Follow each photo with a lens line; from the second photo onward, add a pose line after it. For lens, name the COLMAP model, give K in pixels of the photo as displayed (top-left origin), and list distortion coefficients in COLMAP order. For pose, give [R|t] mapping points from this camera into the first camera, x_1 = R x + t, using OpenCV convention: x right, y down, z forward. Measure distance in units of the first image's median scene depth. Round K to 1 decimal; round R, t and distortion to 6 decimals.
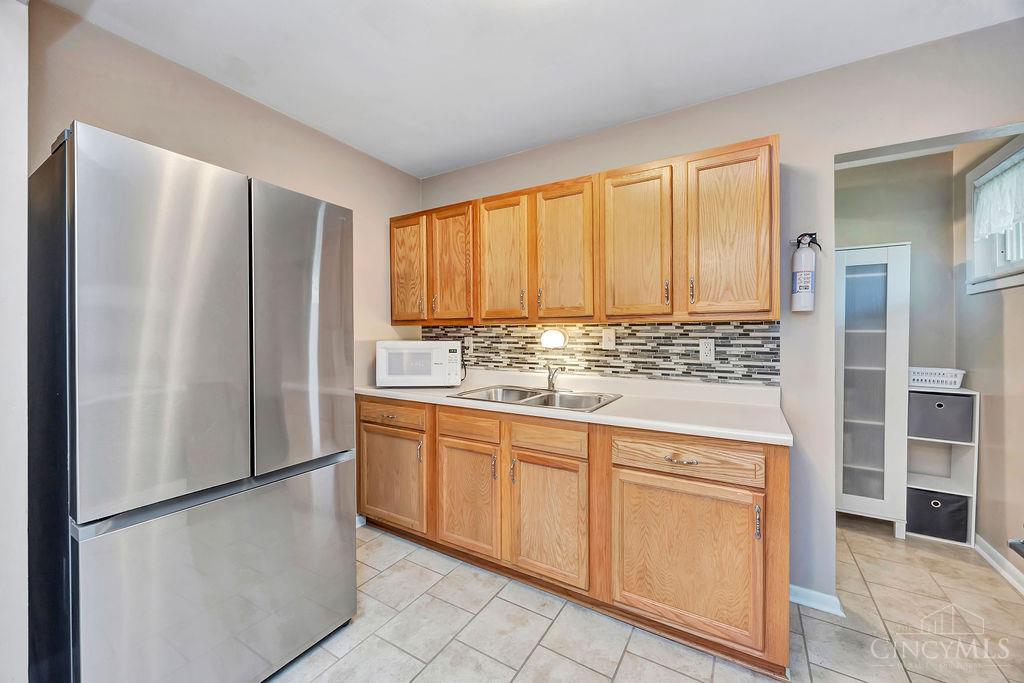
lens RADIAL K [[394.7, 0, 513.9], [0, 394.7, 330.7], [0, 0, 1]] dist [-0.000235, -0.001514]
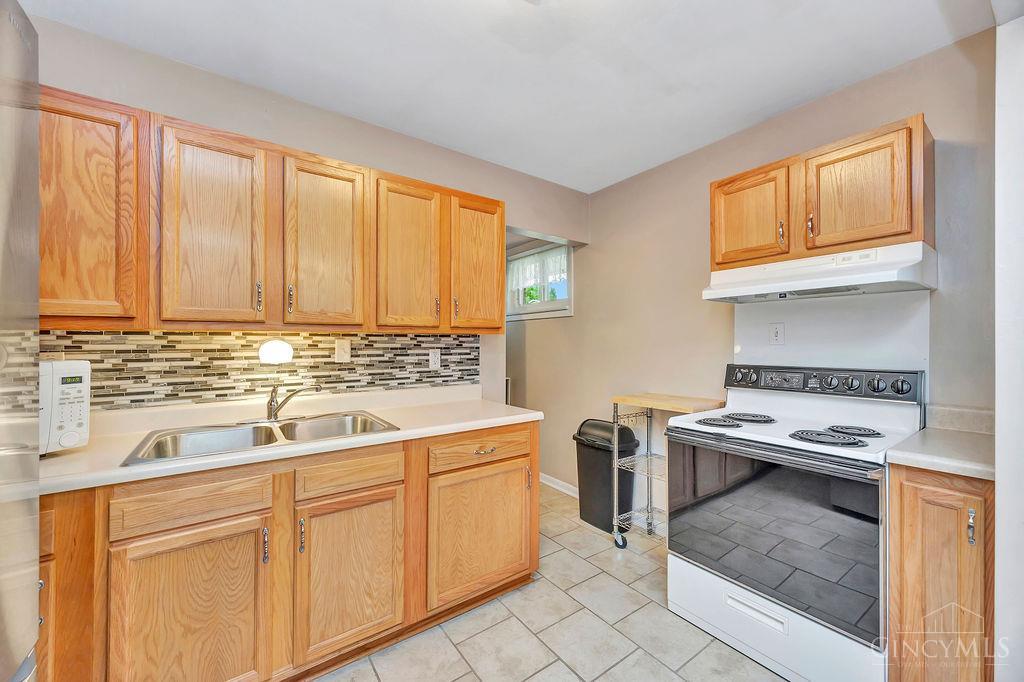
lens RADIAL K [[394.7, 0, 514.7], [0, 394.7, 338.6], [0, 0, 1]] dist [-0.000235, -0.001514]
pose [[0.387682, 0.012873, 0.921703, -0.422408], [-0.002907, 0.999915, -0.012743, 0.003789], [-0.921788, 0.002261, 0.387687, 0.294378]]
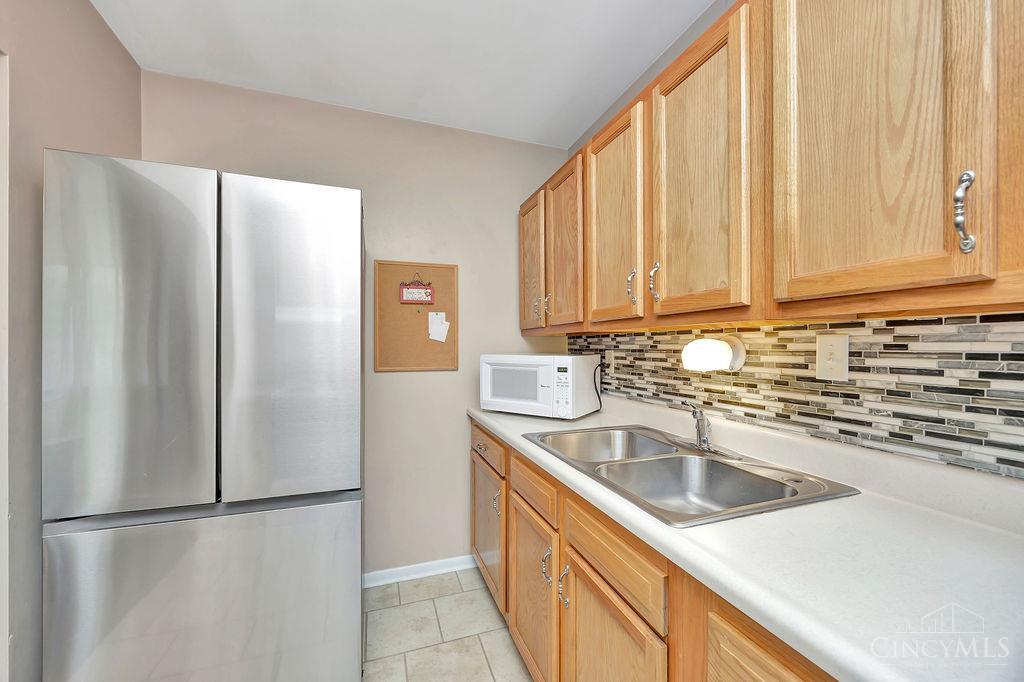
lens RADIAL K [[394.7, 0, 515.4], [0, 394.7, 349.2], [0, 0, 1]] dist [-0.000235, -0.001514]
pose [[0.770978, 0.006614, -0.636827, 0.244723], [0.002807, 0.999901, 0.013783, 0.004812], [0.636855, -0.012414, 0.770883, 0.418998]]
